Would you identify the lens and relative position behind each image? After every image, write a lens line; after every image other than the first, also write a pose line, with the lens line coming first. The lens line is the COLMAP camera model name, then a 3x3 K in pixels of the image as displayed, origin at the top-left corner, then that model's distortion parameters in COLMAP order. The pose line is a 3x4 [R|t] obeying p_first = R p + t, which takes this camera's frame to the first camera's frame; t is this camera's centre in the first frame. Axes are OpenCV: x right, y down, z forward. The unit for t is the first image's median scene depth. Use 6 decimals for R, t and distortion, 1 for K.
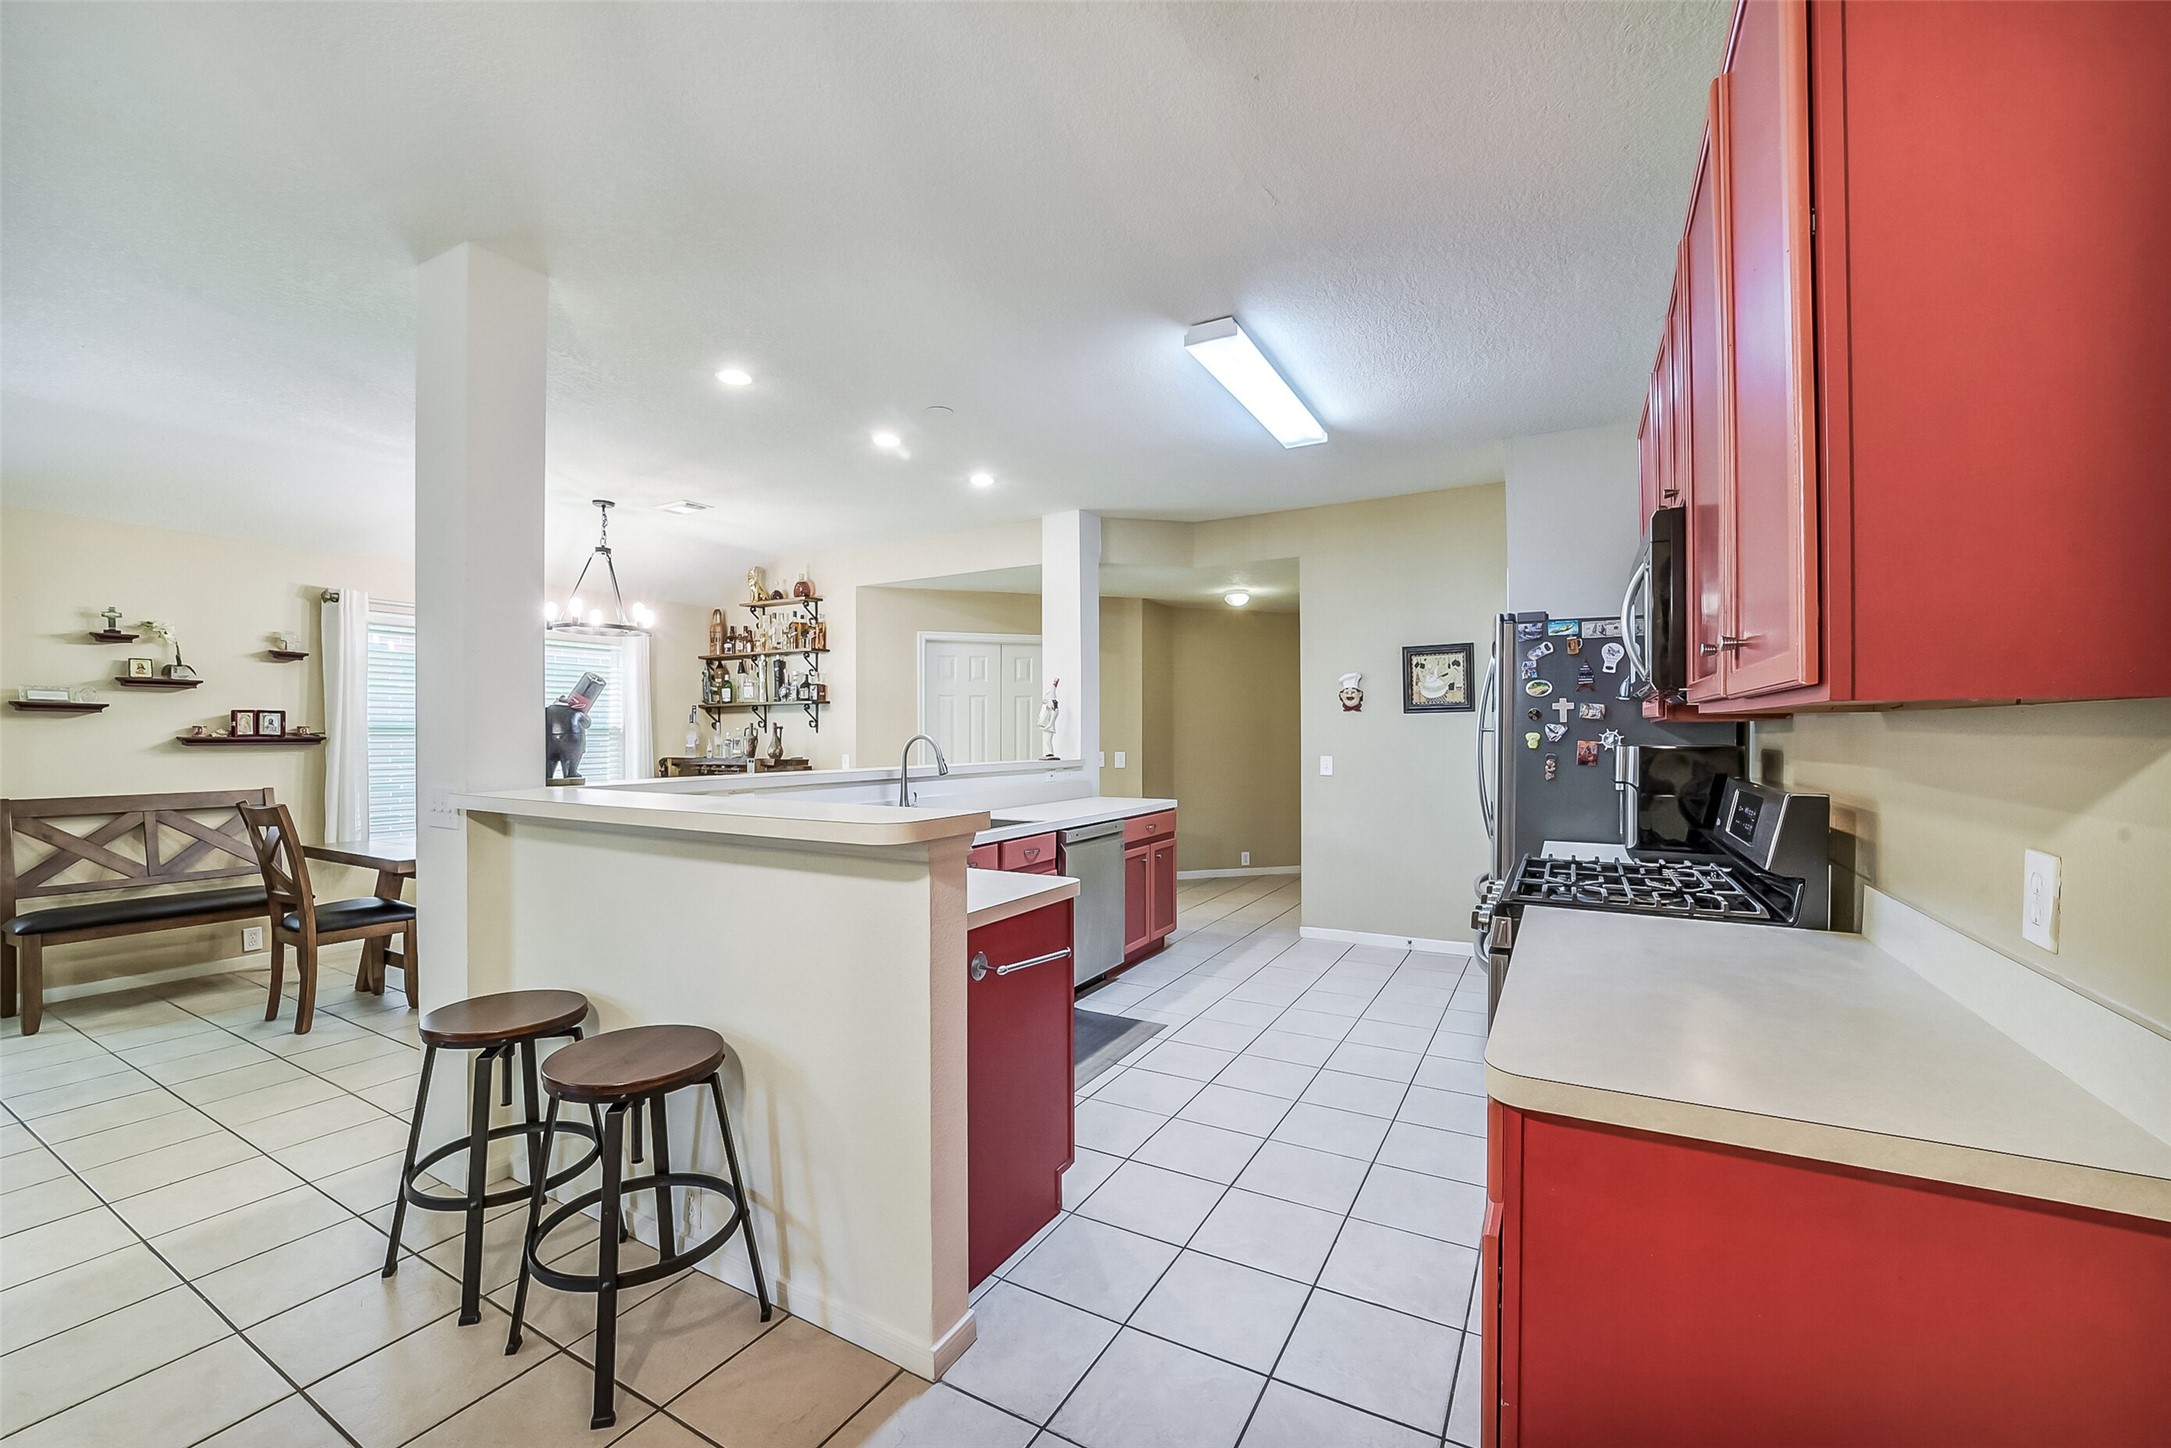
lens RADIAL K [[864.0, 0, 1090.7], [0, 864.0, 729.1], [0, 0, 1]] dist [-0.037560, 0.009241]
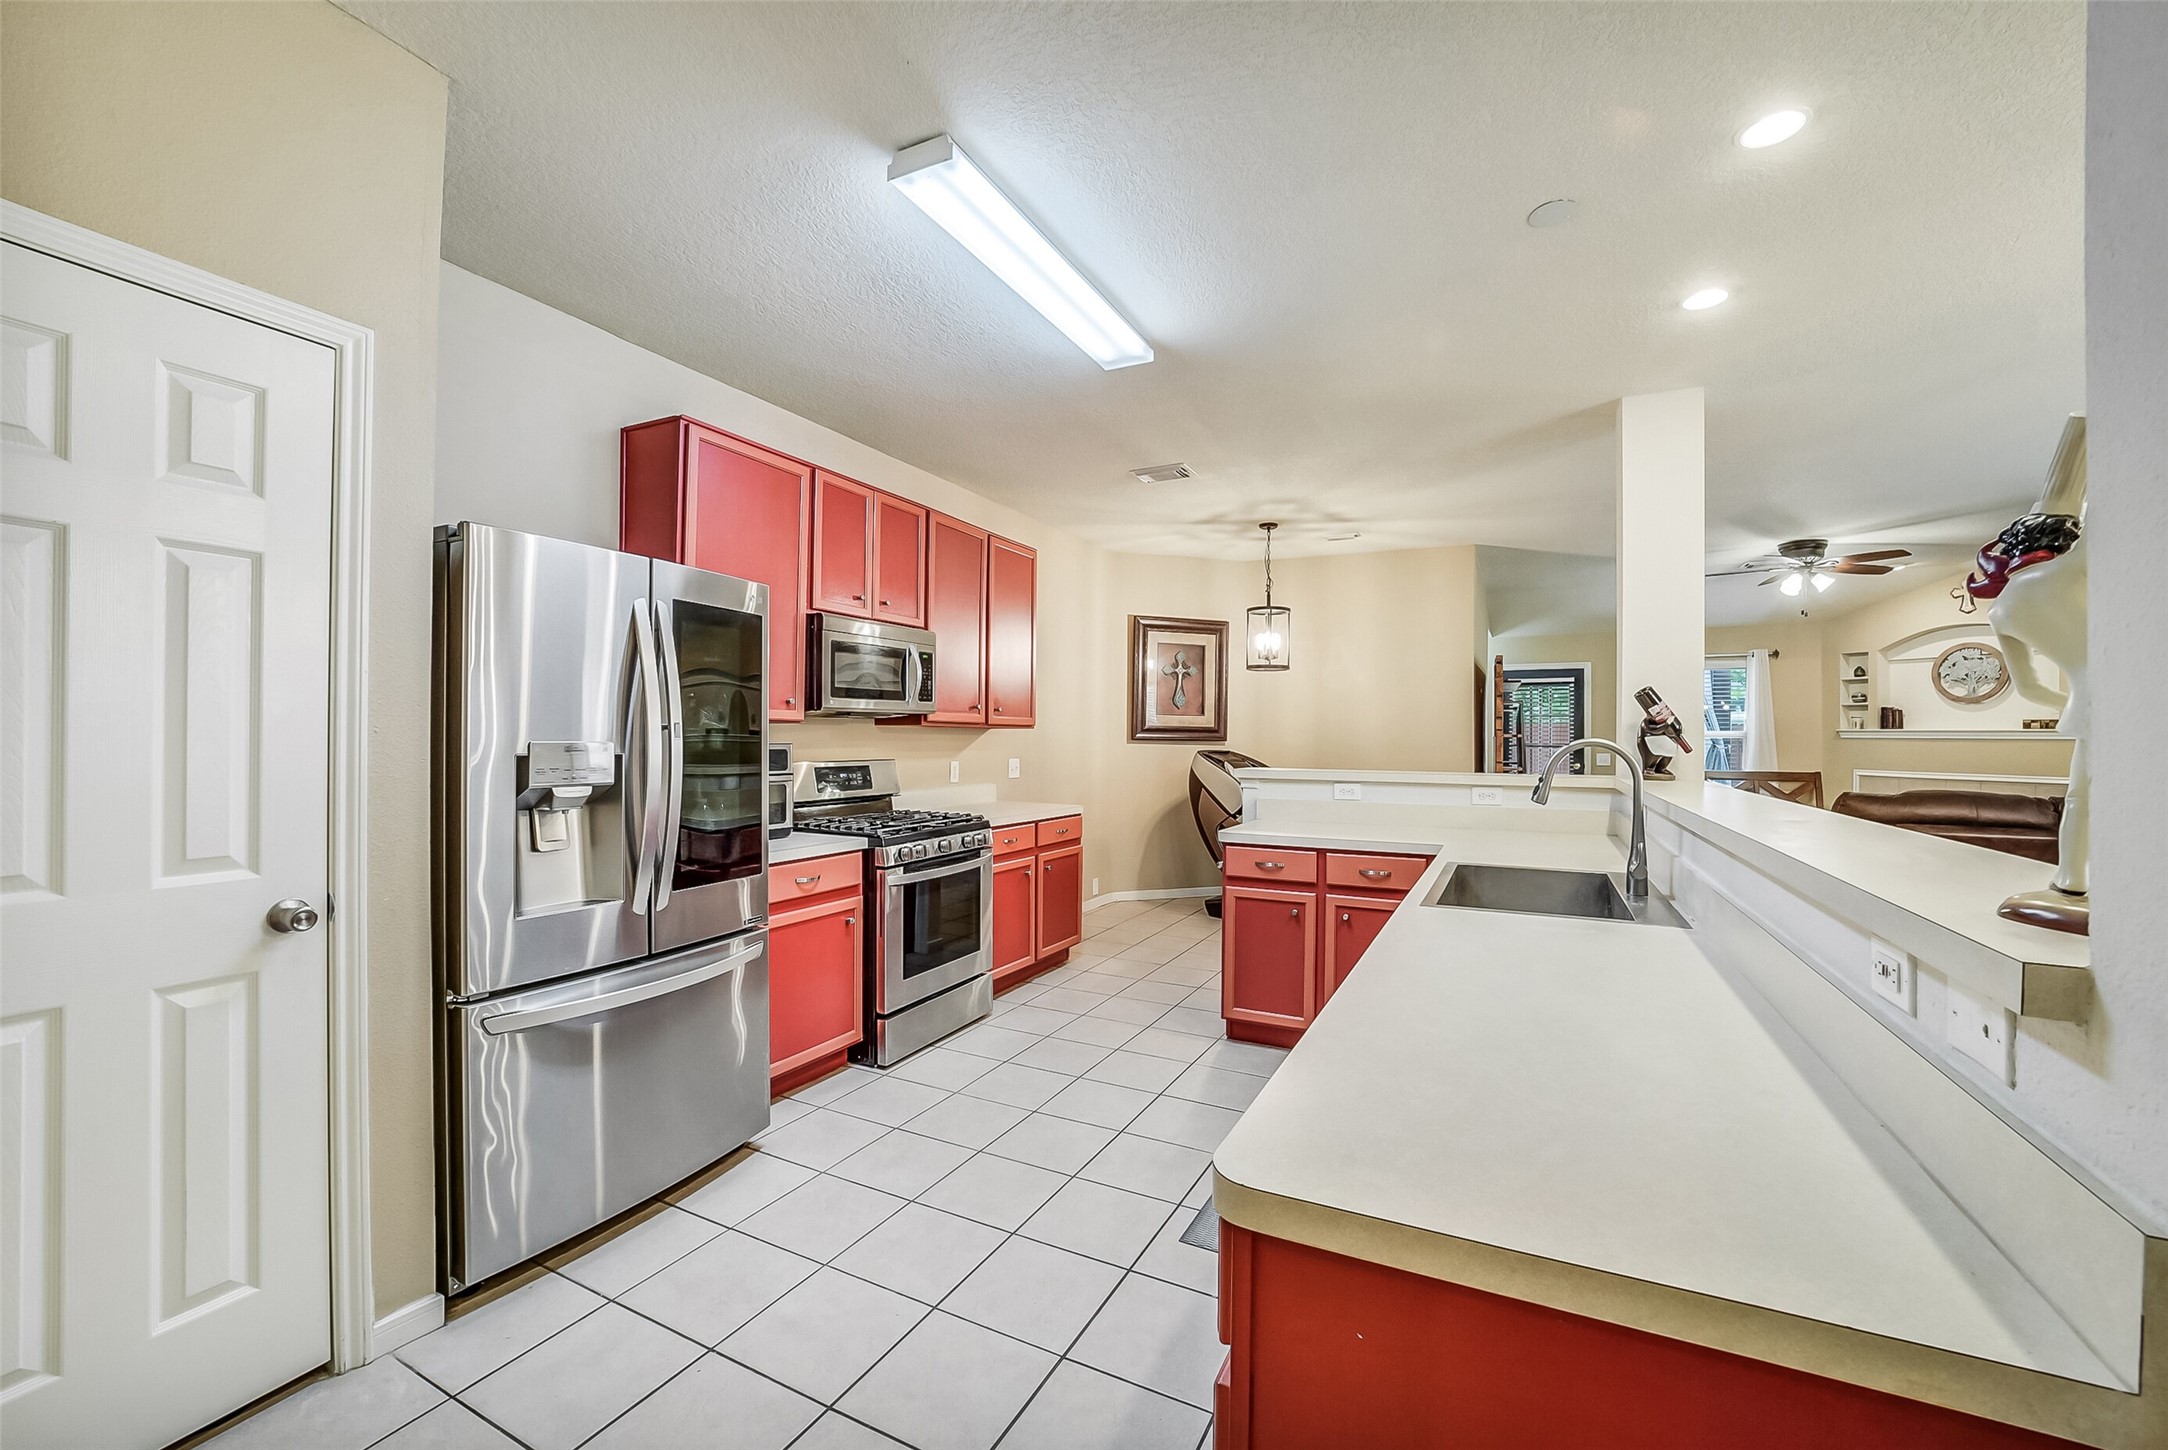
lens RADIAL K [[862.8, 0, 1101.4], [0, 862.8, 736.5], [0, 0, 1]] dist [-0.037560, 0.009241]
pose [[-0.998485, -0.005199, -0.054785, 0.133350], [-0.005002, 0.999981, -0.003726, 0.006590], [0.054803, -0.003446, -0.998491, 1.206358]]
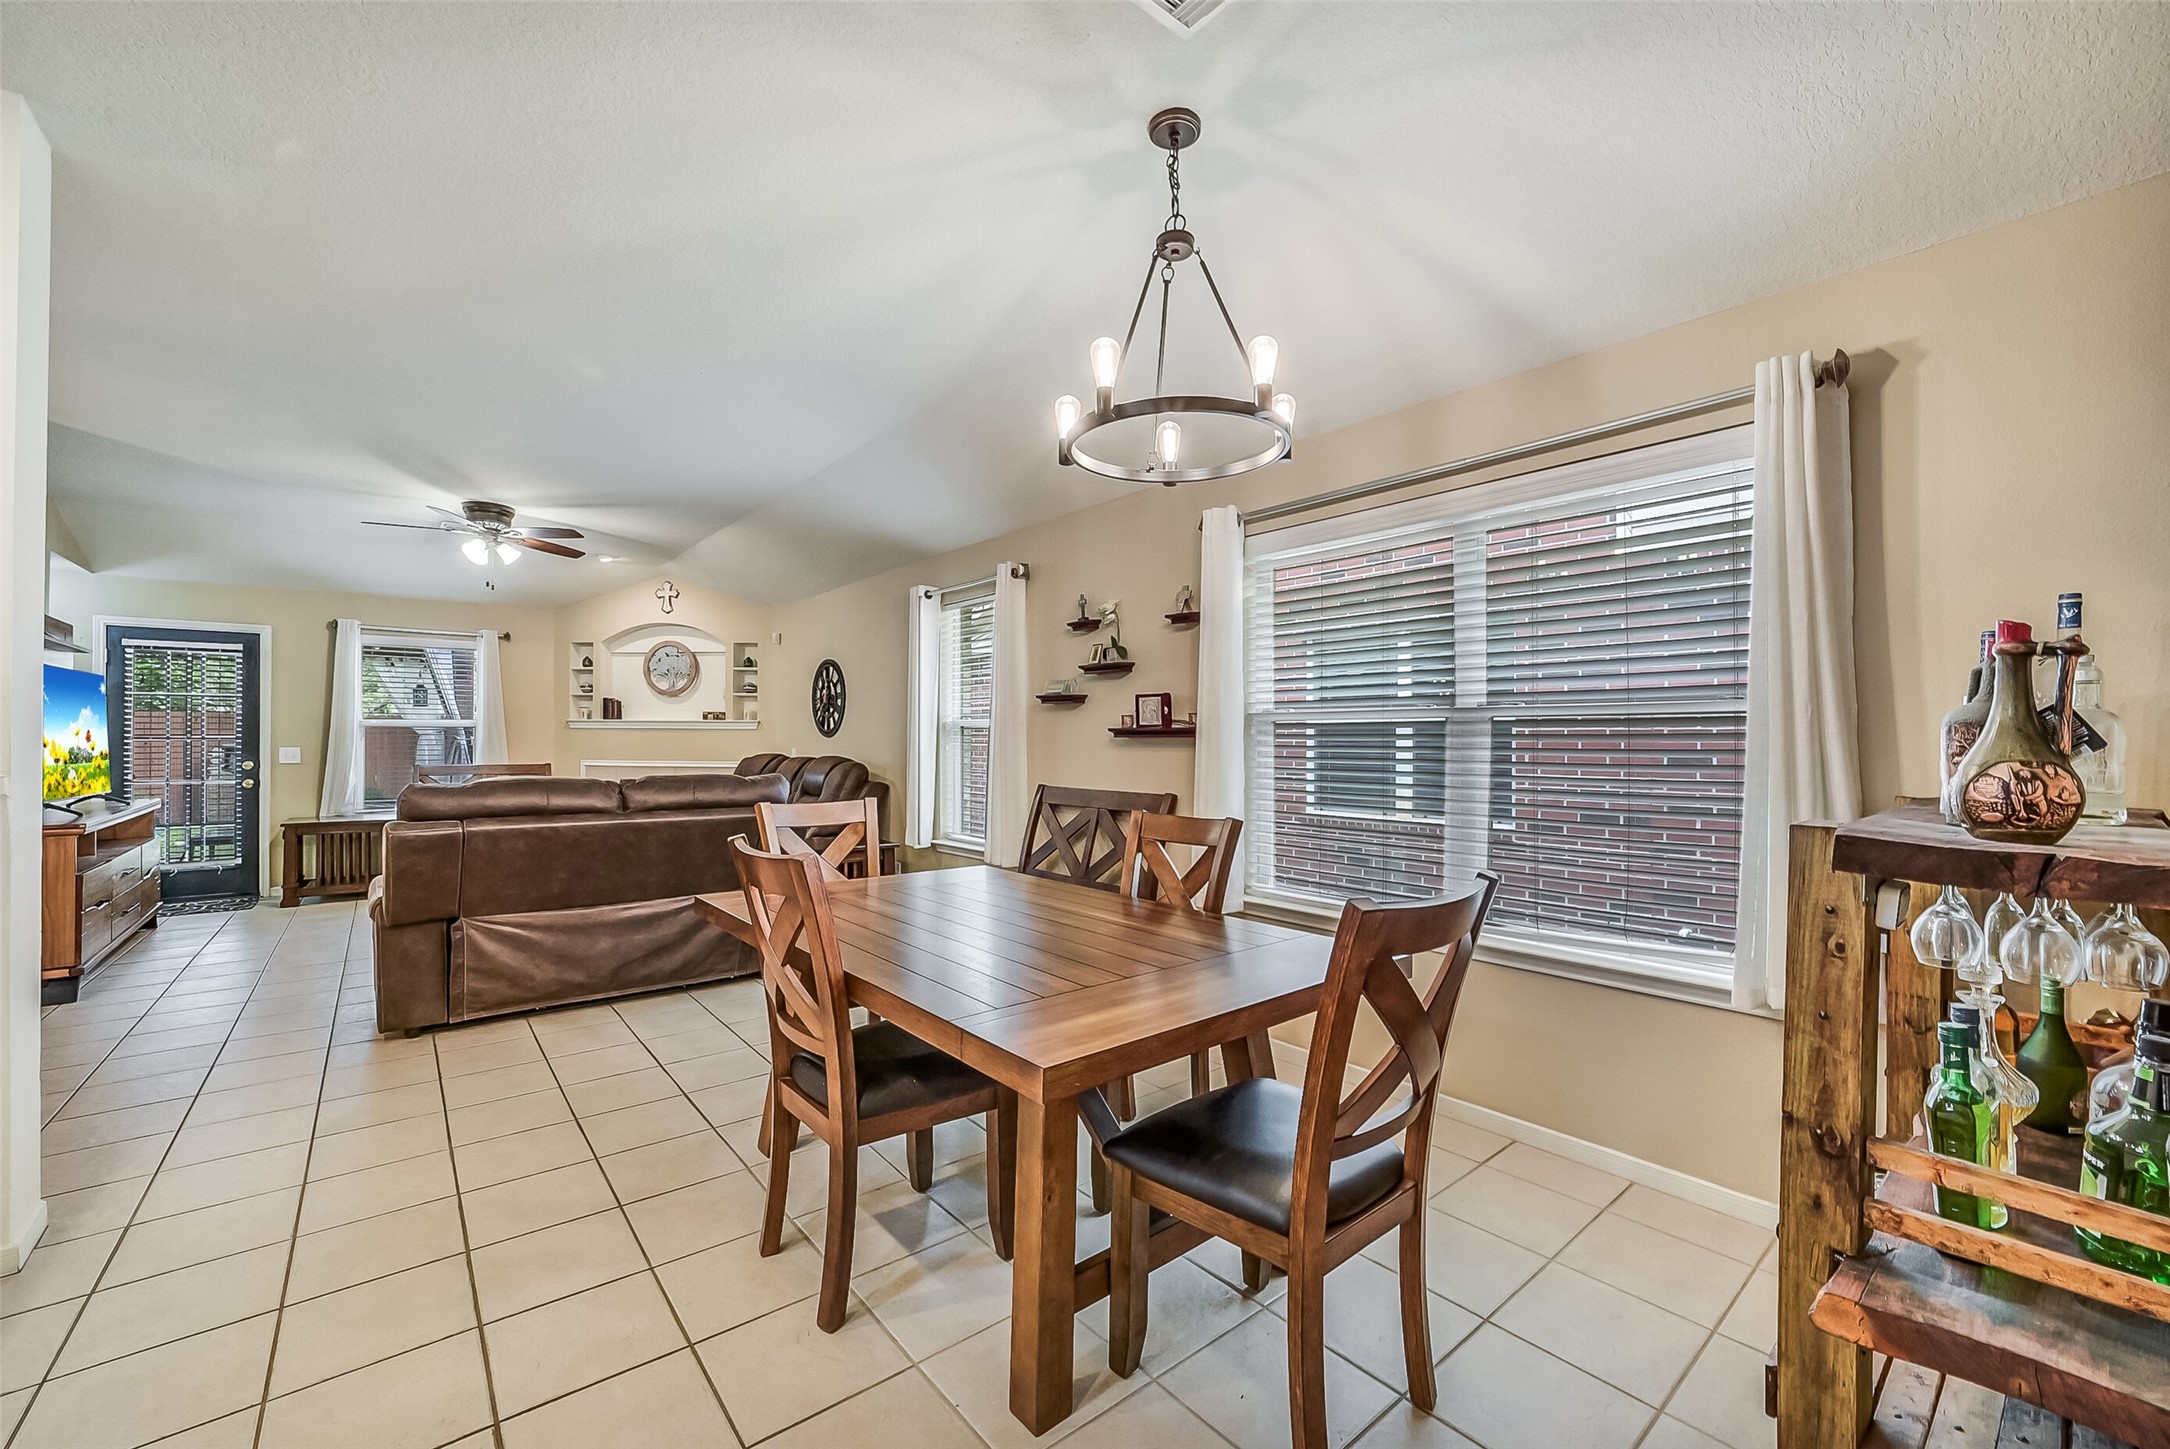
lens RADIAL K [[863.6, 0, 1083.8], [0, 863.6, 733.4], [0, 0, 1]] dist [-0.037560, 0.009241]
pose [[-0.356057, -0.006885, -0.934439, -0.200770], [0.000981, 0.999970, -0.007742, 0.019435], [0.934464, -0.003673, -0.356040, 1.152267]]
